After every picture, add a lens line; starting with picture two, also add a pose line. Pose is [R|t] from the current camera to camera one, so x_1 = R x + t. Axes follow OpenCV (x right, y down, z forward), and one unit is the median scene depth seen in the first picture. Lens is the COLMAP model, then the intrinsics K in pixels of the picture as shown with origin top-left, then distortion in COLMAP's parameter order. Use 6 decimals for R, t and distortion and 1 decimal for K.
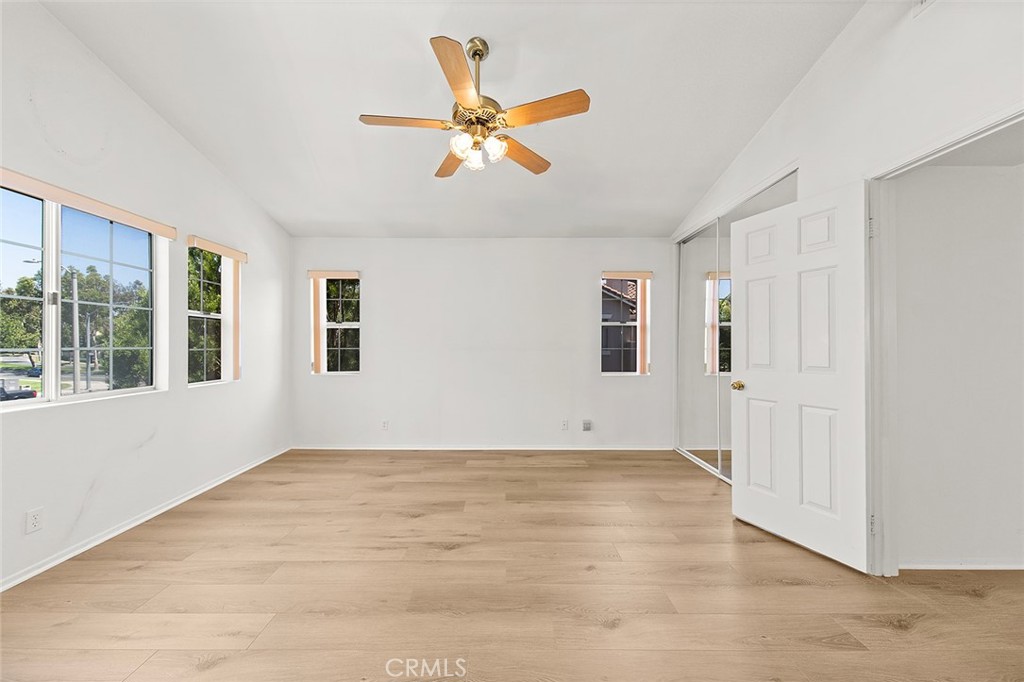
lens RADIAL K [[363.6, 0, 508.6], [0, 363.6, 343.1], [0, 0, 1]] dist [0.000379, -0.000020]
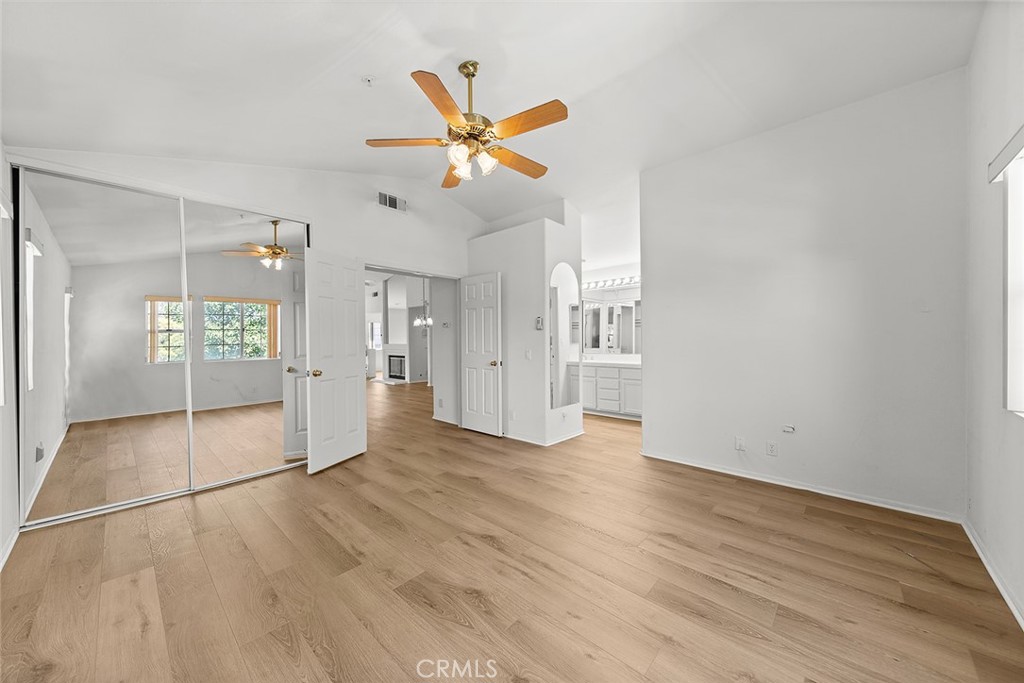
lens RADIAL K [[363.6, 0, 508.6], [0, 363.6, 343.6], [0, 0, 1]] dist [0.000379, -0.000020]
pose [[-0.734408, -0.001339, 0.678707, -0.859790], [0.002769, 0.999984, 0.004968, 0.007632], [-0.678703, 0.005528, -0.734392, 1.647754]]
